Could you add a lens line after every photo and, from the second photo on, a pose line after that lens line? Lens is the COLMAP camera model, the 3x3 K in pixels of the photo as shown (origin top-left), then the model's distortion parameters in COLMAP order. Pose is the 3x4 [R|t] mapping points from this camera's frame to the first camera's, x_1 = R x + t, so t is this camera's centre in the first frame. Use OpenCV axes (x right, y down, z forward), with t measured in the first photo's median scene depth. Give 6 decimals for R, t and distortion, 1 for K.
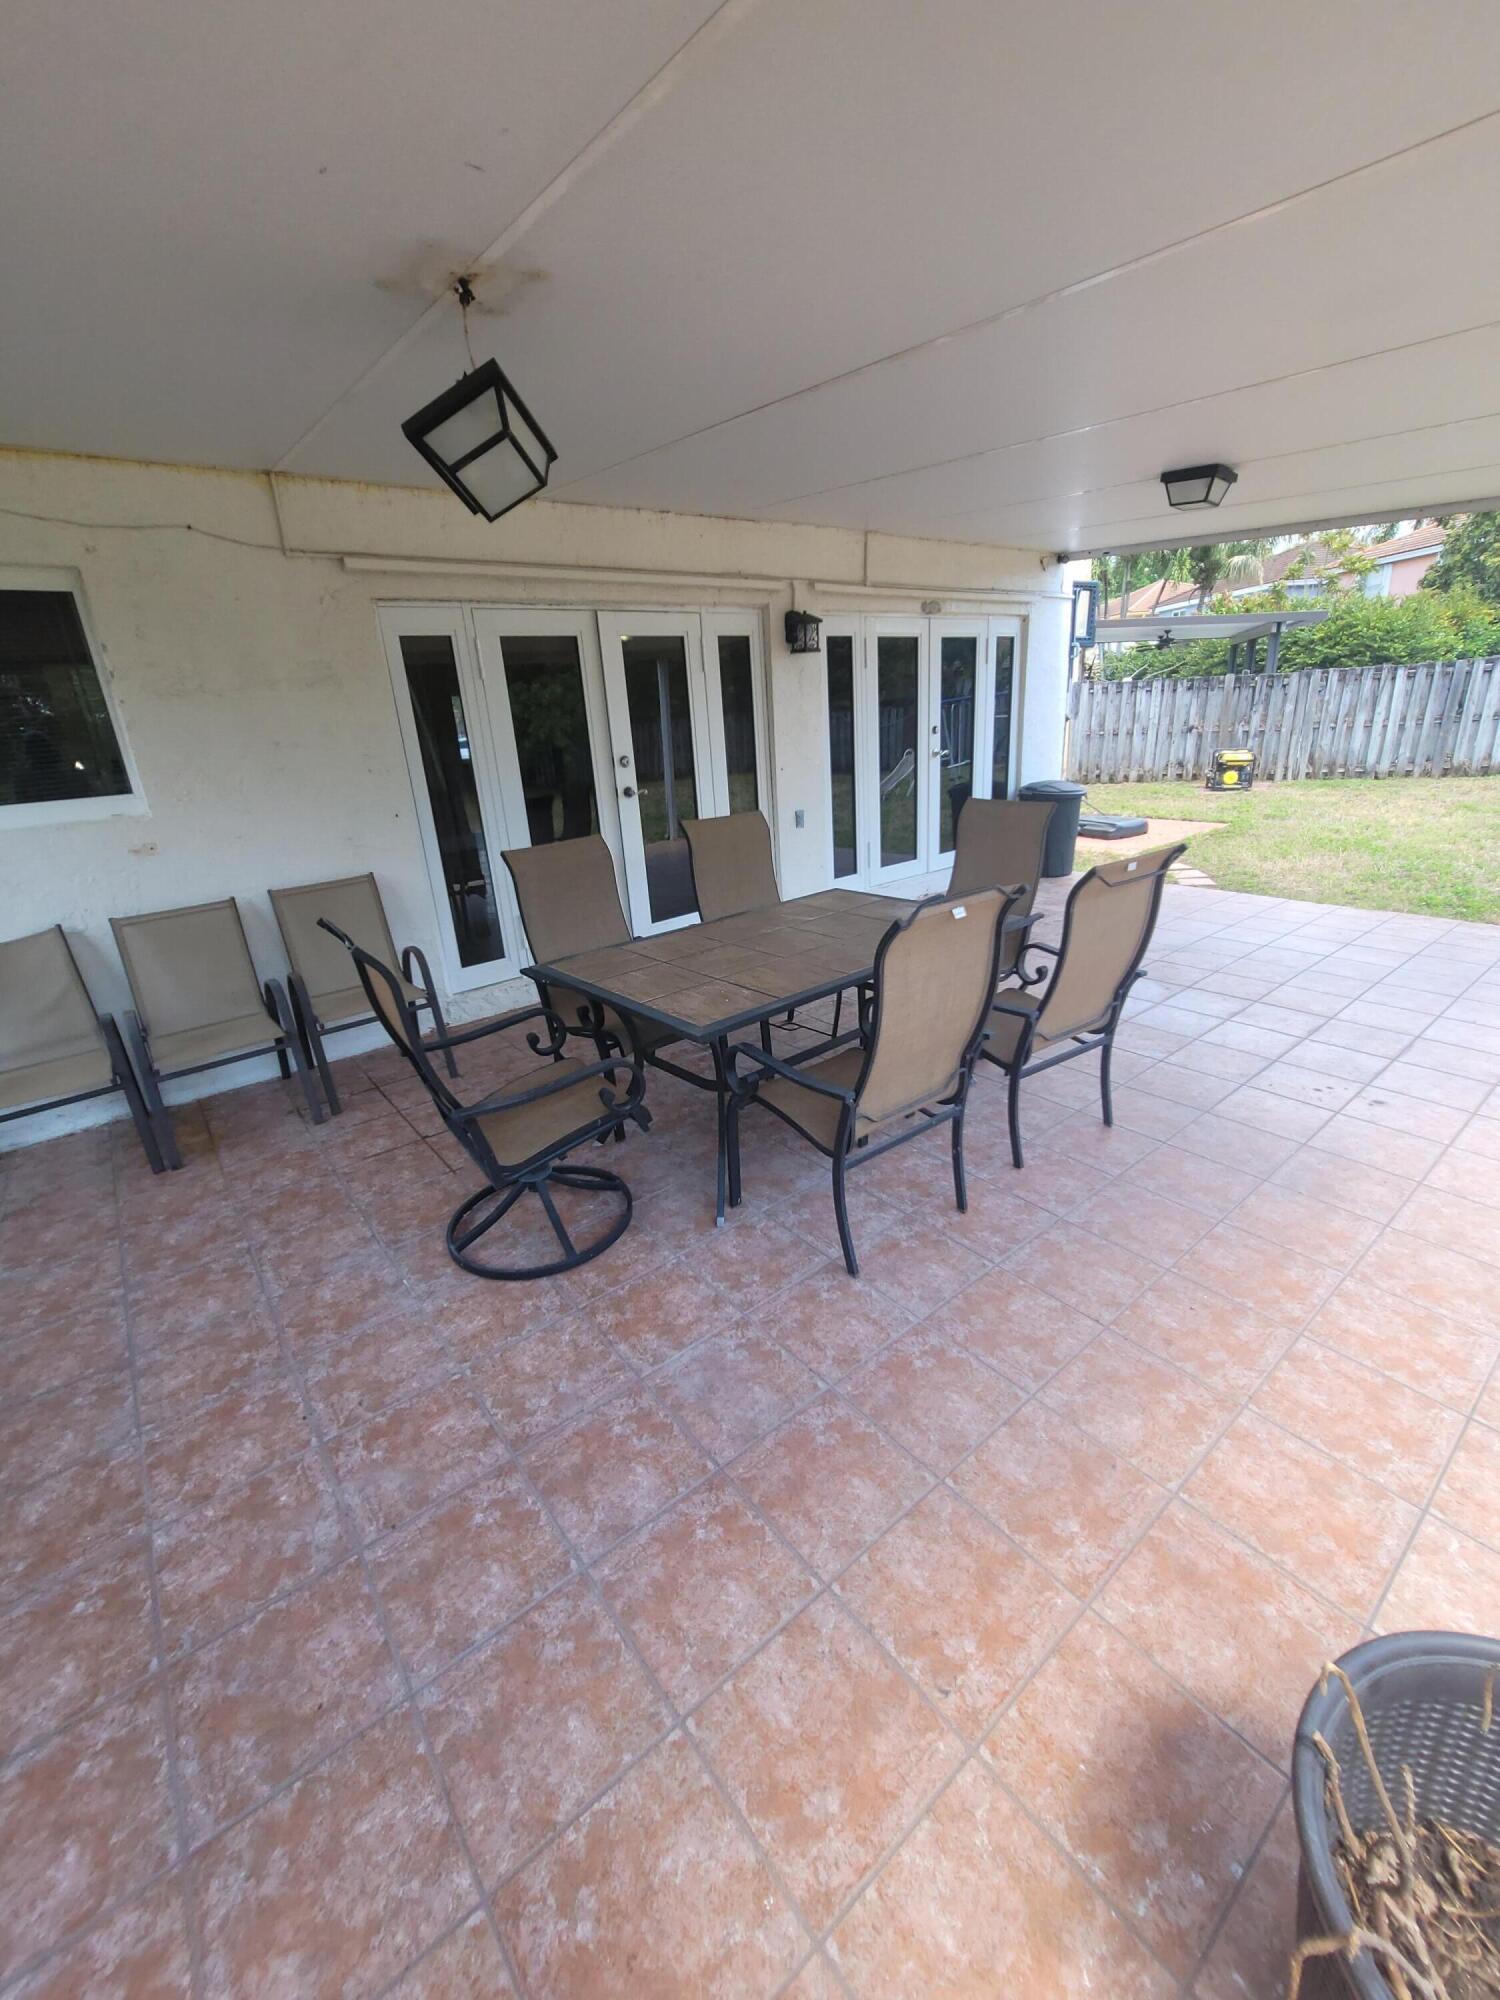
lens RADIAL K [[811.7, 0, 750.0], [0, 811.7, 1000.0], [0, 0, 1]] dist [-0.003194, -0.000604]
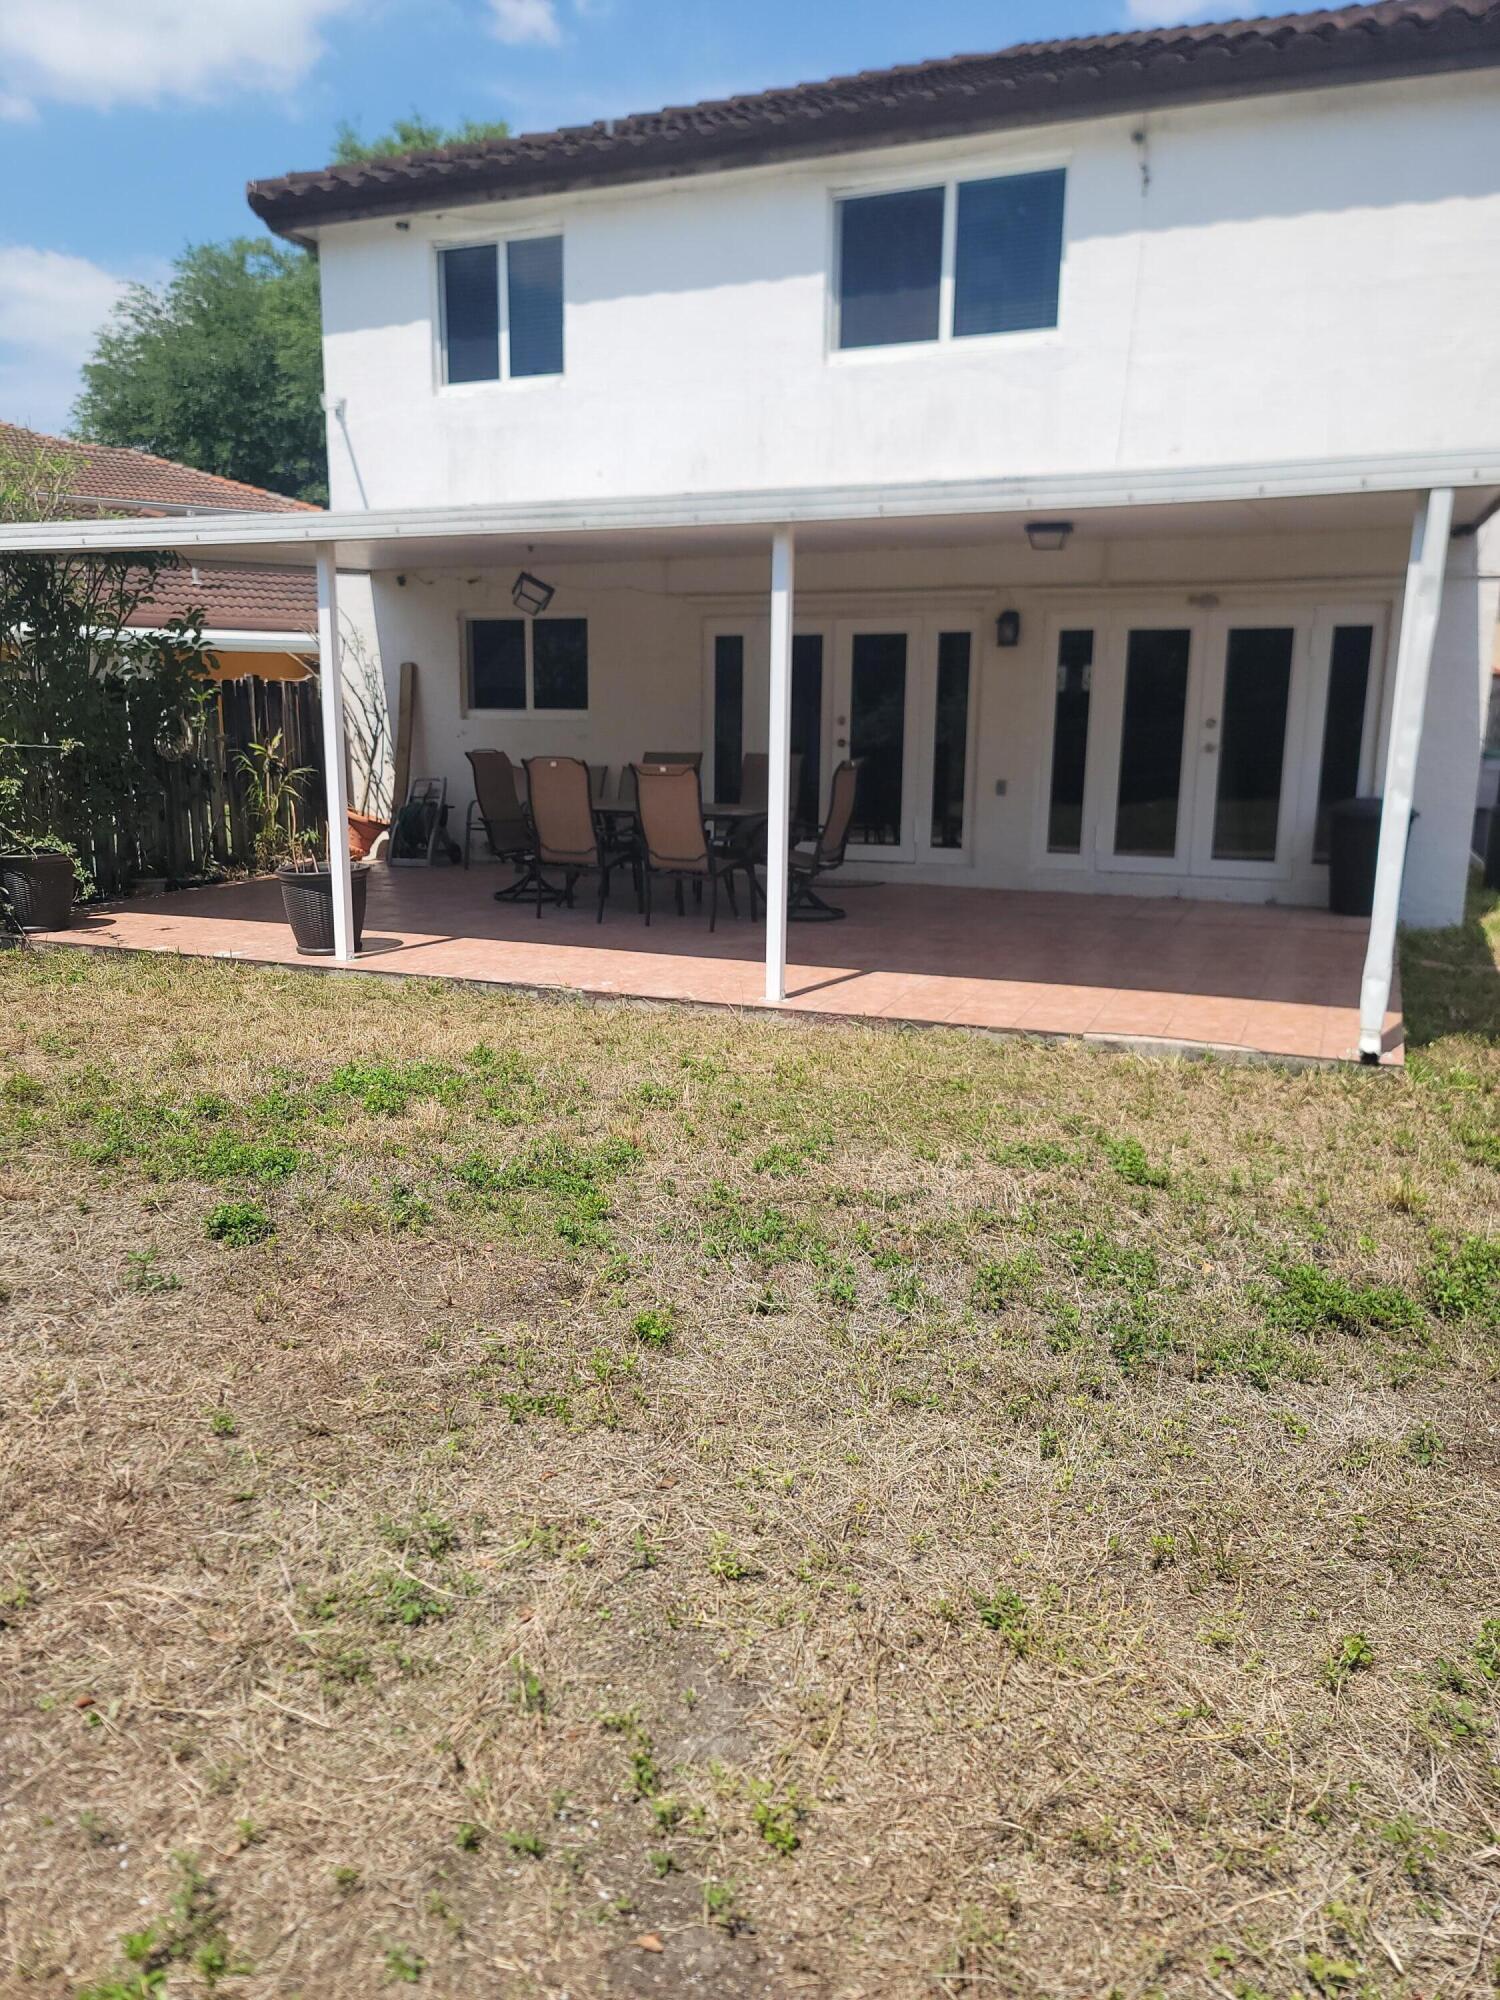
lens RADIAL K [[1471.2, 0, 750.0], [0, 1471.2, 1000.0], [0, 0, 1]] dist [0.023683, -0.009610]
pose [[0.484438, 0.232781, -0.843287, 2.003036], [-0.329610, 0.941479, 0.070537, 0.027953], [0.810356, 0.243785, 0.532815, -0.344576]]
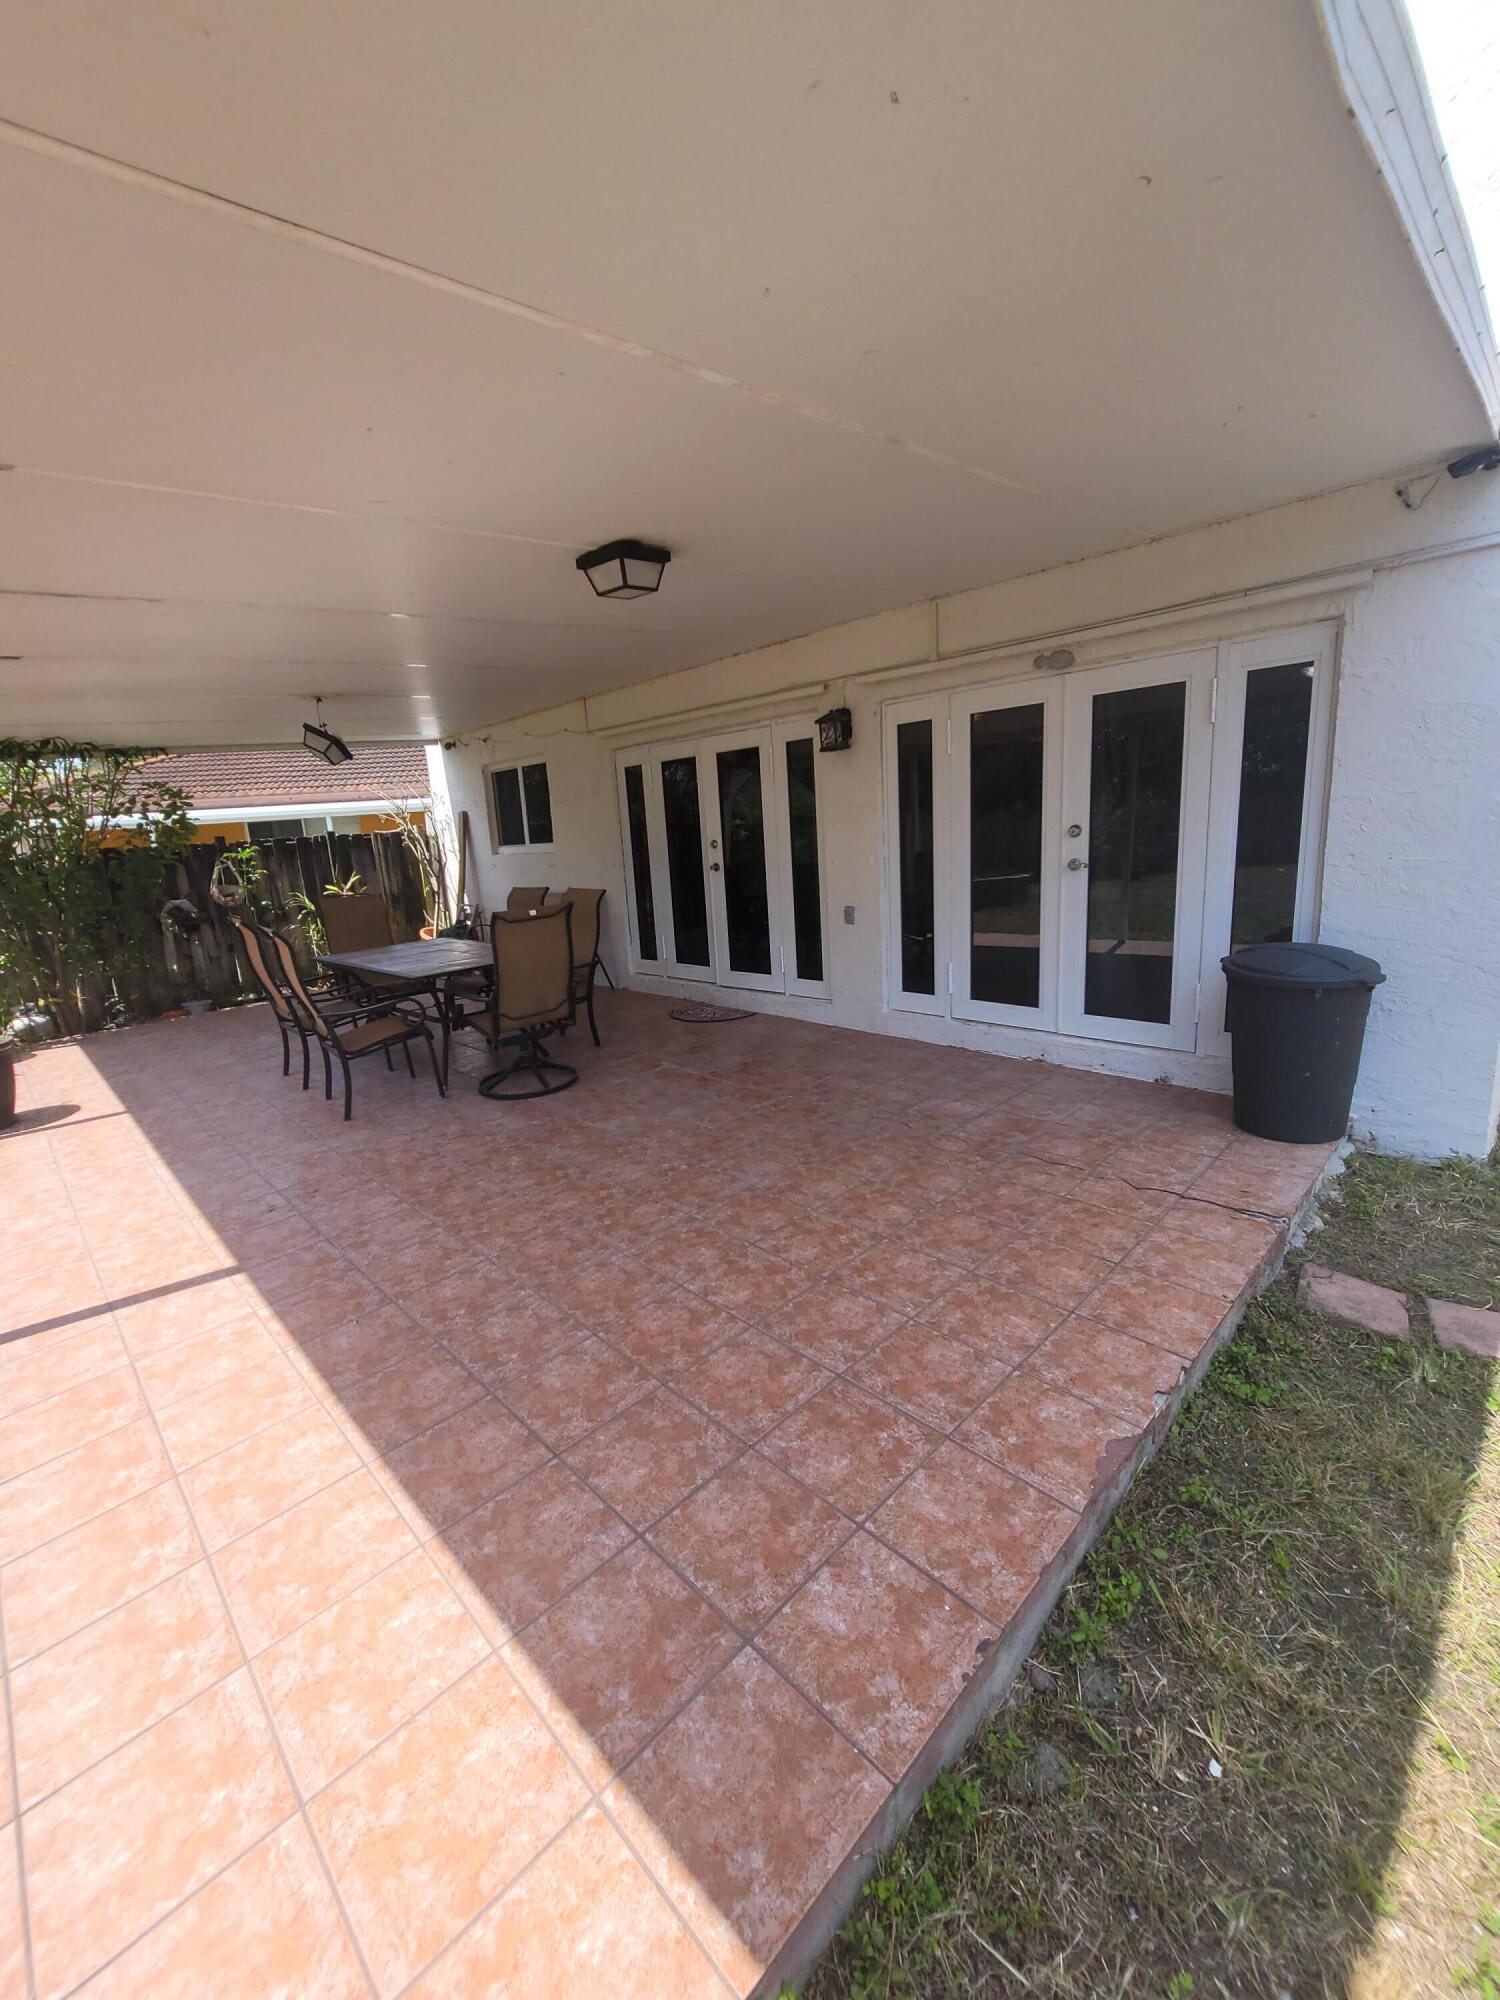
lens RADIAL K [[823.7, 0, 752.7], [0, 823.7, 992.3], [0, 0, 1]] dist [-0.006189, -0.000647]
pose [[0.101210, 0.255464, -0.961506, 1.210963], [-0.284421, 0.933561, 0.218100, -0.382299], [0.953342, 0.251399, 0.167146, 0.904103]]
